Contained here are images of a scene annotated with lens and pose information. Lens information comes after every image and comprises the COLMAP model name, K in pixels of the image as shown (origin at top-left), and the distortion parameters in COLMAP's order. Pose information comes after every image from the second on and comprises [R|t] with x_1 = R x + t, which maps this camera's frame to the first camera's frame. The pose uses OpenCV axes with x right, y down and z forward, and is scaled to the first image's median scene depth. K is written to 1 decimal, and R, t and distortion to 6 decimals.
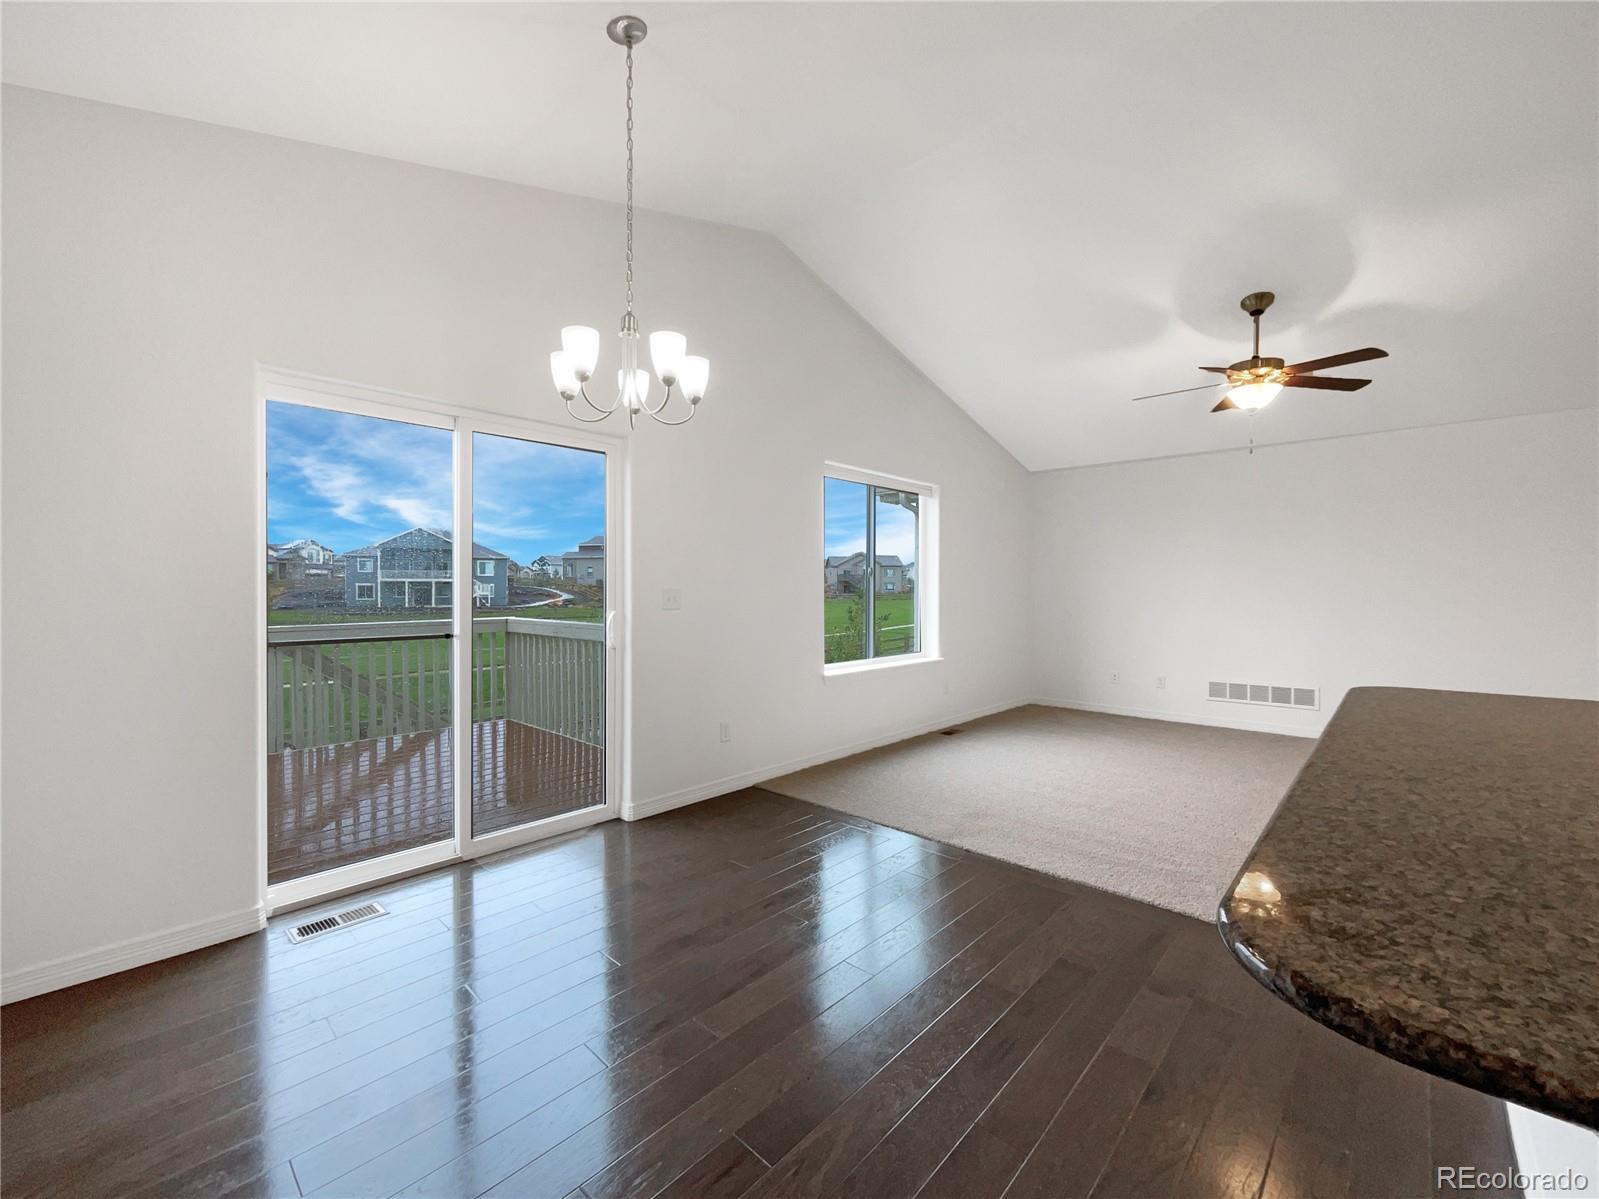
lens RADIAL K [[655.3, 0, 802.5], [0, 655.3, 596.9], [0, 0, 1]] dist [-0.001759, -0.000004]
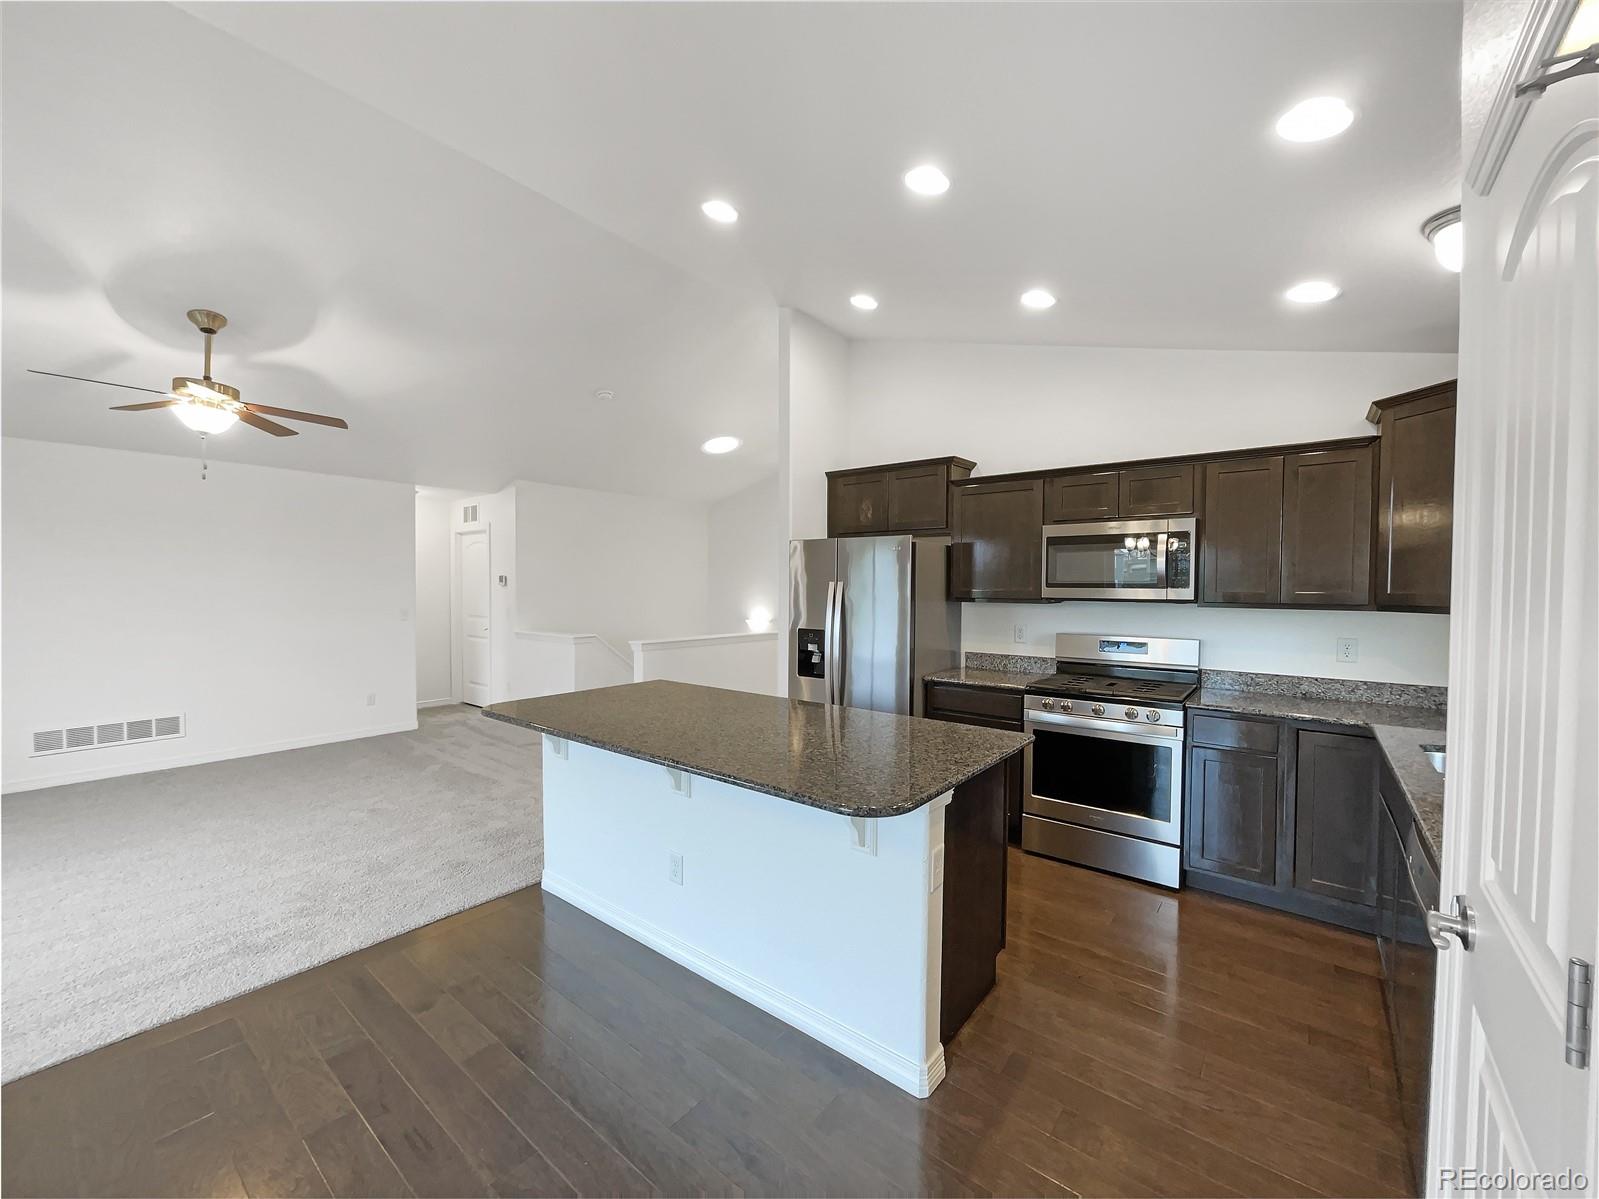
lens RADIAL K [[638.8, 0, 802.6], [0, 638.8, 603.3], [0, 0, 1]] dist [-0.002198, -0.000504]
pose [[-0.077646, -0.026831, 0.996620, -0.203874], [0.002077, 0.999631, 0.027074, -0.044357], [-0.996979, 0.004172, -0.077562, 0.148732]]
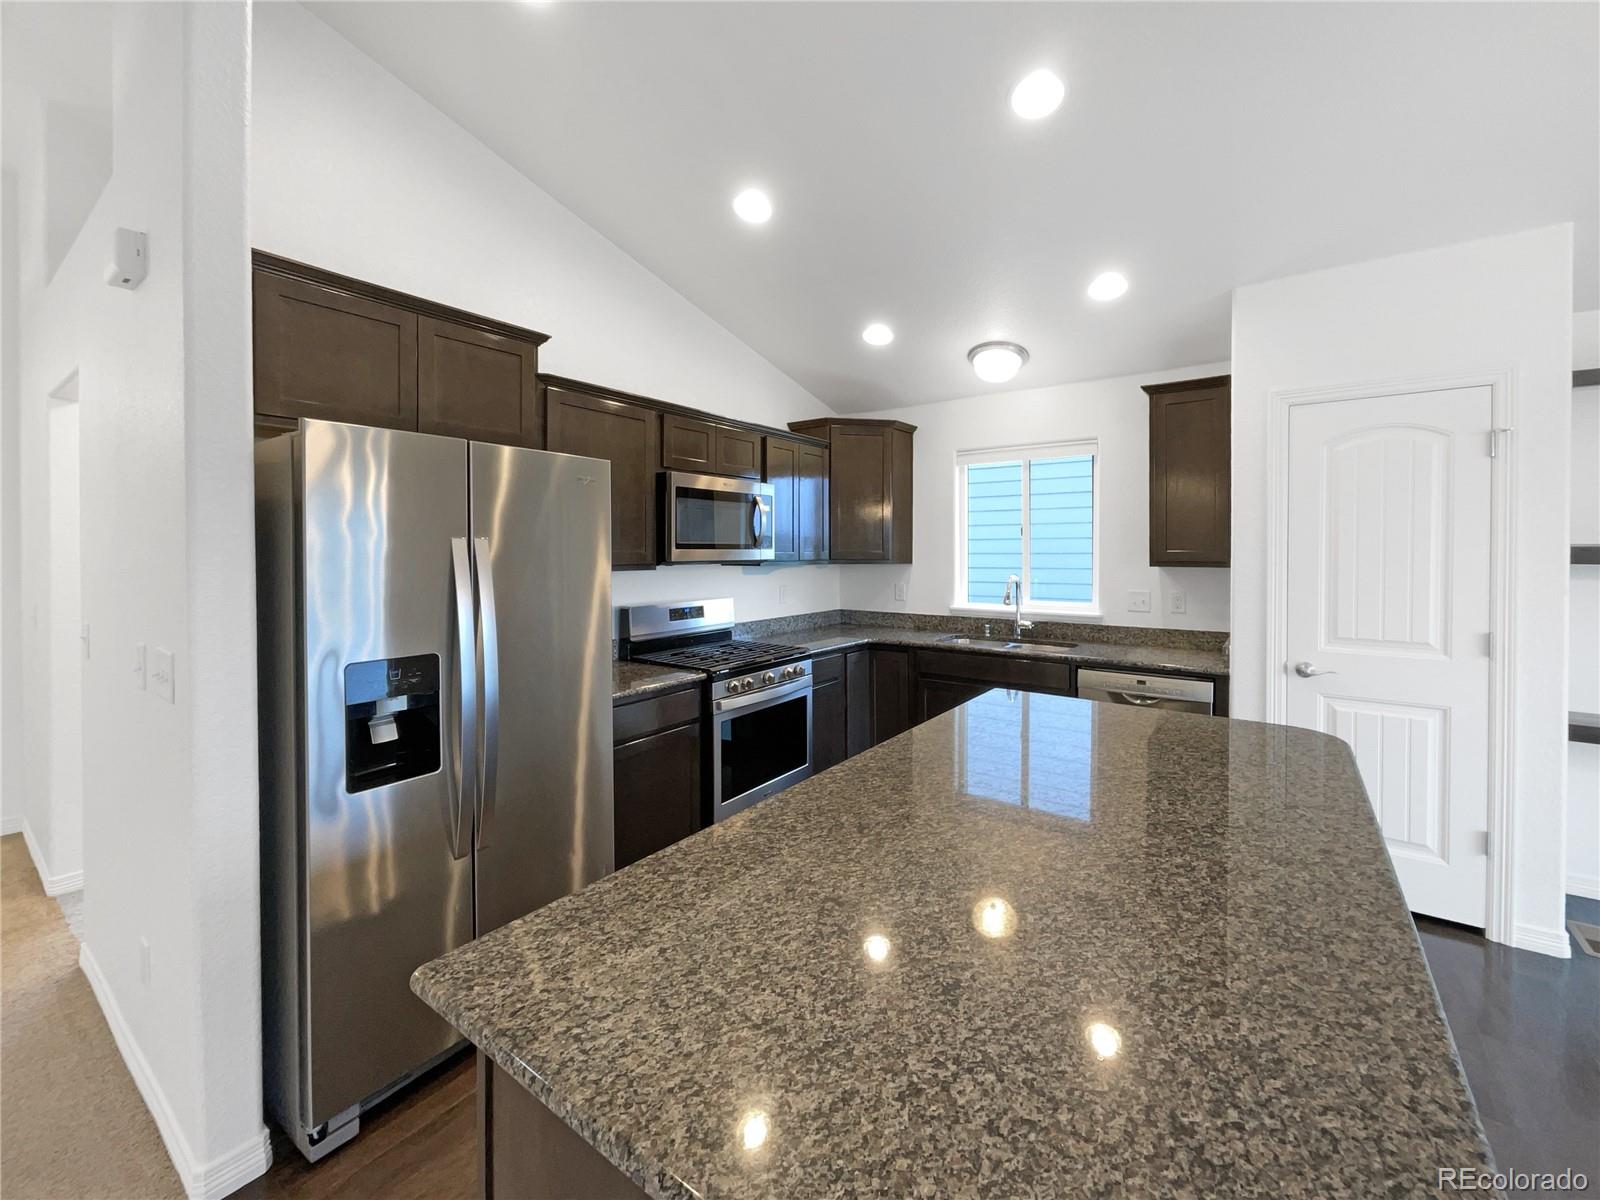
lens RADIAL K [[668.8, 0, 807.5], [0, 668.8, 560.4], [0, 0, 1]] dist [0.001095, 0.000233]
pose [[-0.993059, 0.002621, -0.117588, 0.379882], [-0.000528, 0.999642, 0.026737, -0.047663], [0.117616, 0.026614, -0.992702, 0.408241]]
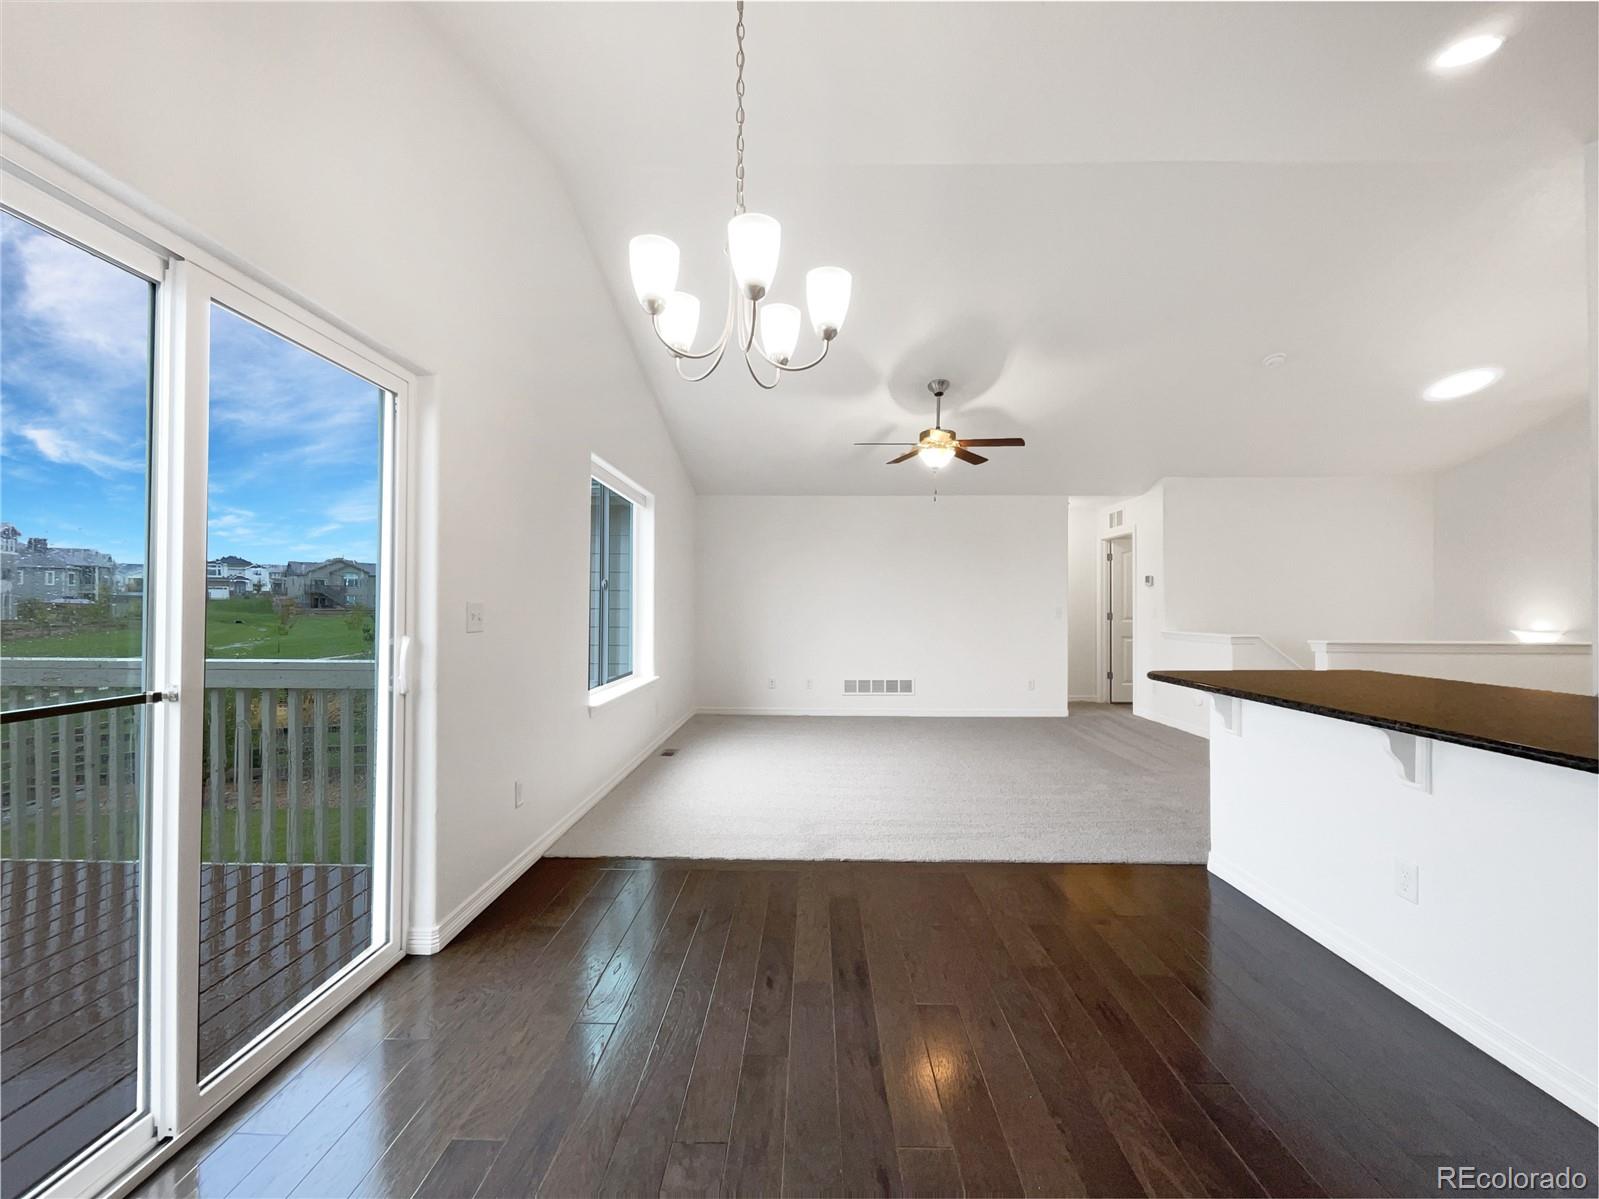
lens RADIAL K [[638.8, 0, 802.6], [0, 638.8, 603.3], [0, 0, 1]] dist [-0.002198, -0.000504]
pose [[0.744846, 0.004929, 0.667218, -0.246465], [0.003736, 0.999926, -0.011558, -0.001434], [-0.667226, 0.011102, 0.744773, 0.159284]]
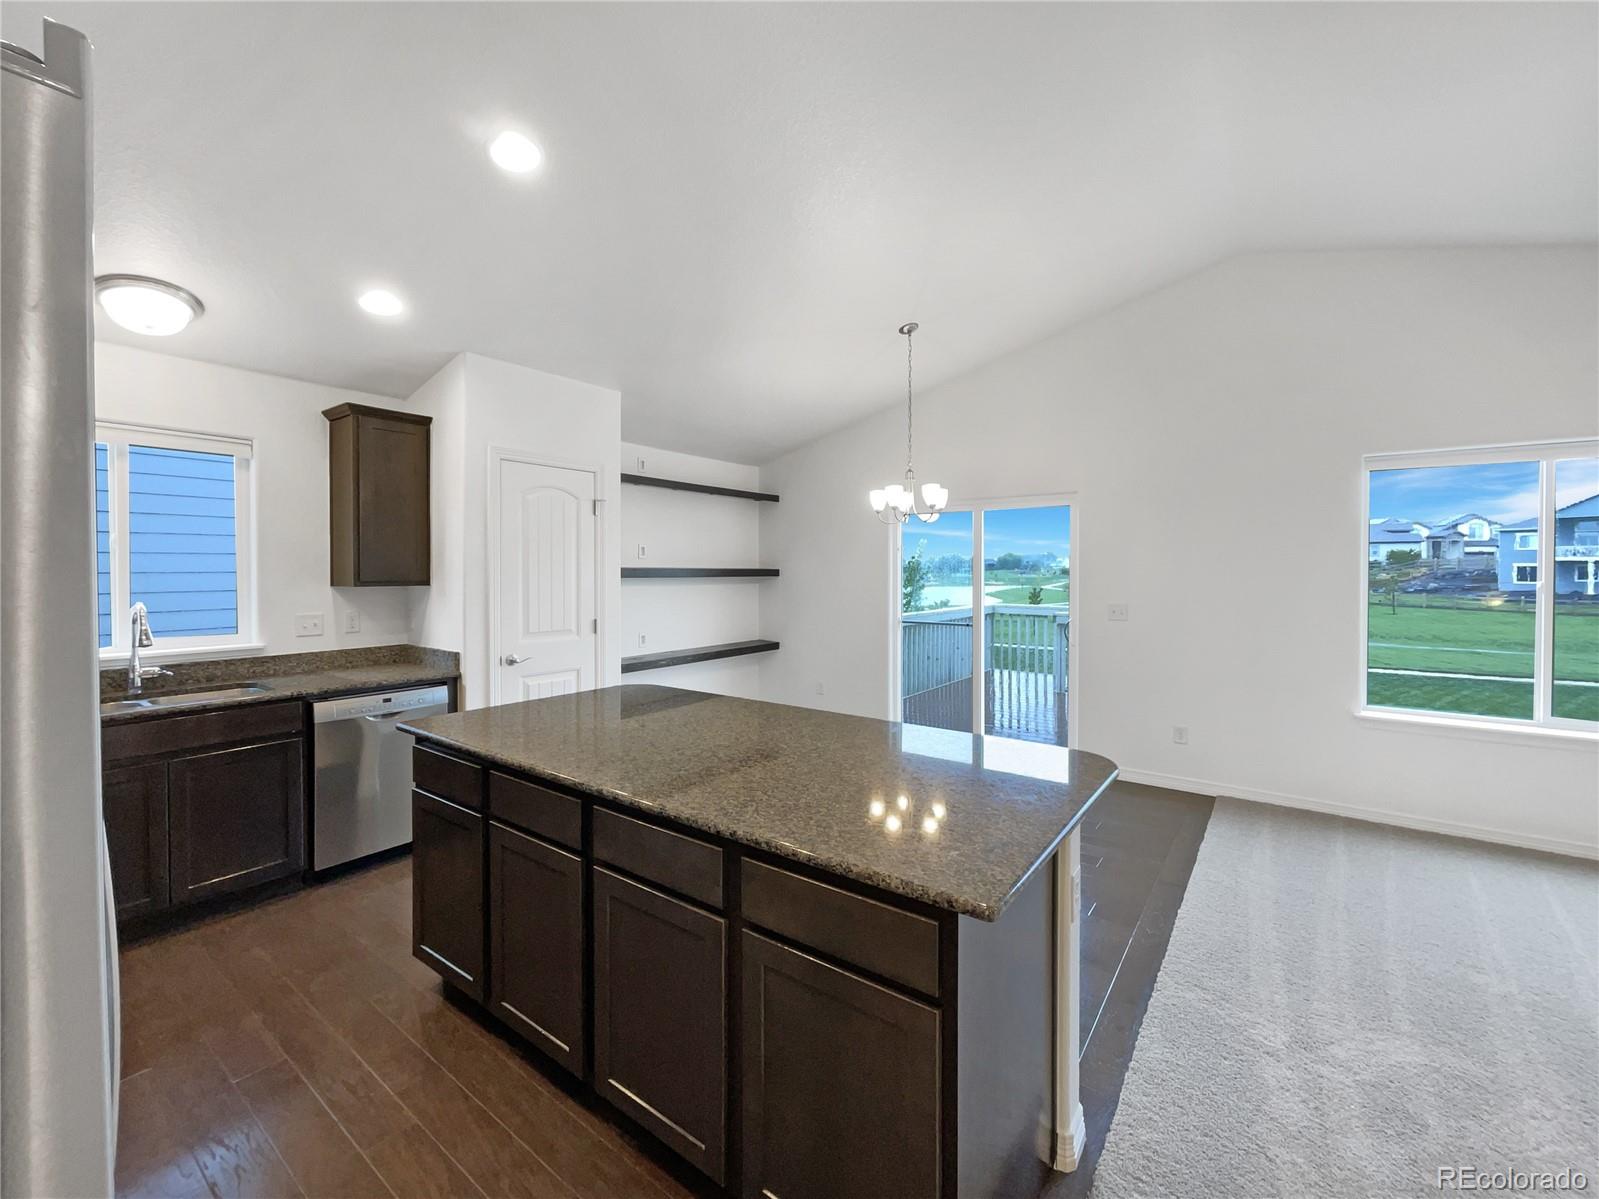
lens RADIAL K [[655.1, 0, 794.6], [0, 655.1, 581.0], [0, 0, 1]] dist [0.001423, 0.000289]
pose [[0.097284, 0.018028, -0.995093, 0.626785], [-0.009685, 0.999806, 0.017166, -0.045176], [0.995210, 0.007967, 0.097439, 0.175498]]
